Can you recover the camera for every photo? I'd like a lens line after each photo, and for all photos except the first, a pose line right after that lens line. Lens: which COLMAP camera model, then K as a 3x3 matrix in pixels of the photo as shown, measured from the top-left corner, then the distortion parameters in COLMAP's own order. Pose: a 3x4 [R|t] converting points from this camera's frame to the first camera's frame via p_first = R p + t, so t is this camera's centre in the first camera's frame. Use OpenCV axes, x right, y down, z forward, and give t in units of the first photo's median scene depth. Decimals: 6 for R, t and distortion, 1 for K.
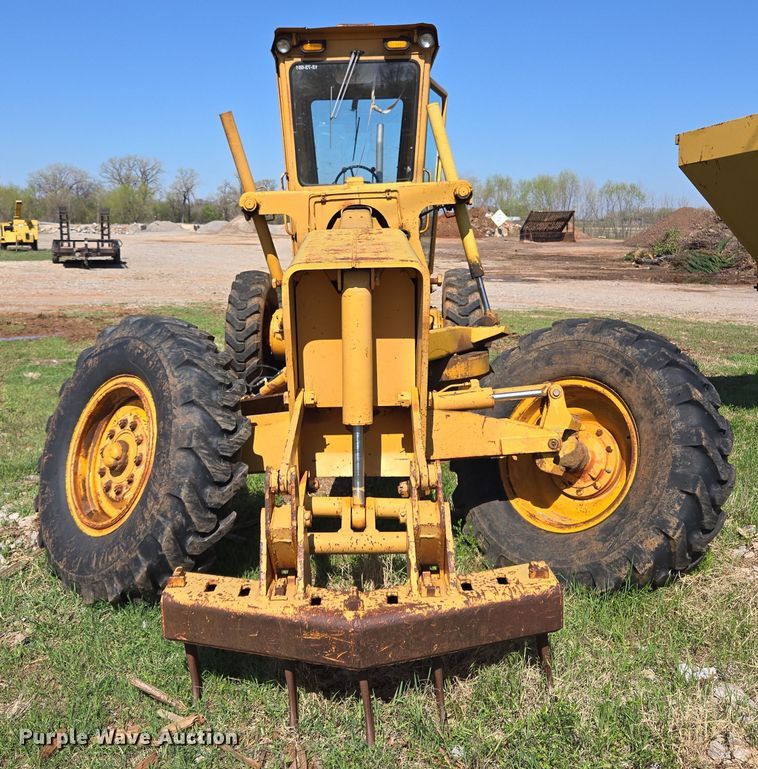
lens RADIAL K [[714.1, 0, 379.4], [0, 714.1, 384.3], [0, 0, 1]] dist [0.016808, 0.000000]
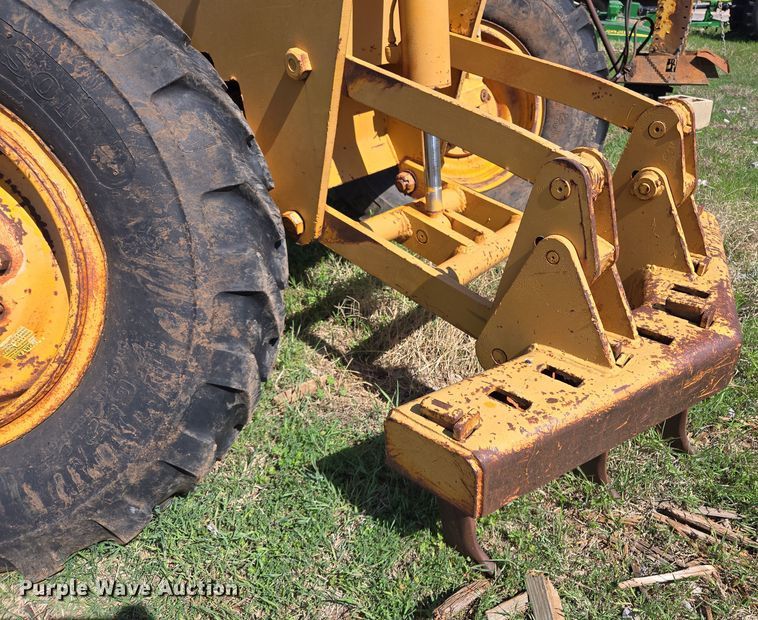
lens RADIAL K [[543.3, 0, 379.2], [0, 543.3, 311.7], [0, 0, 1]] dist [0.043240, -0.000009]
pose [[0.660737, -0.391323, 0.640541, -0.454630], [0.129927, 0.900096, 0.415868, 0.026539], [-0.739287, -0.191556, 0.645571, 0.675057]]
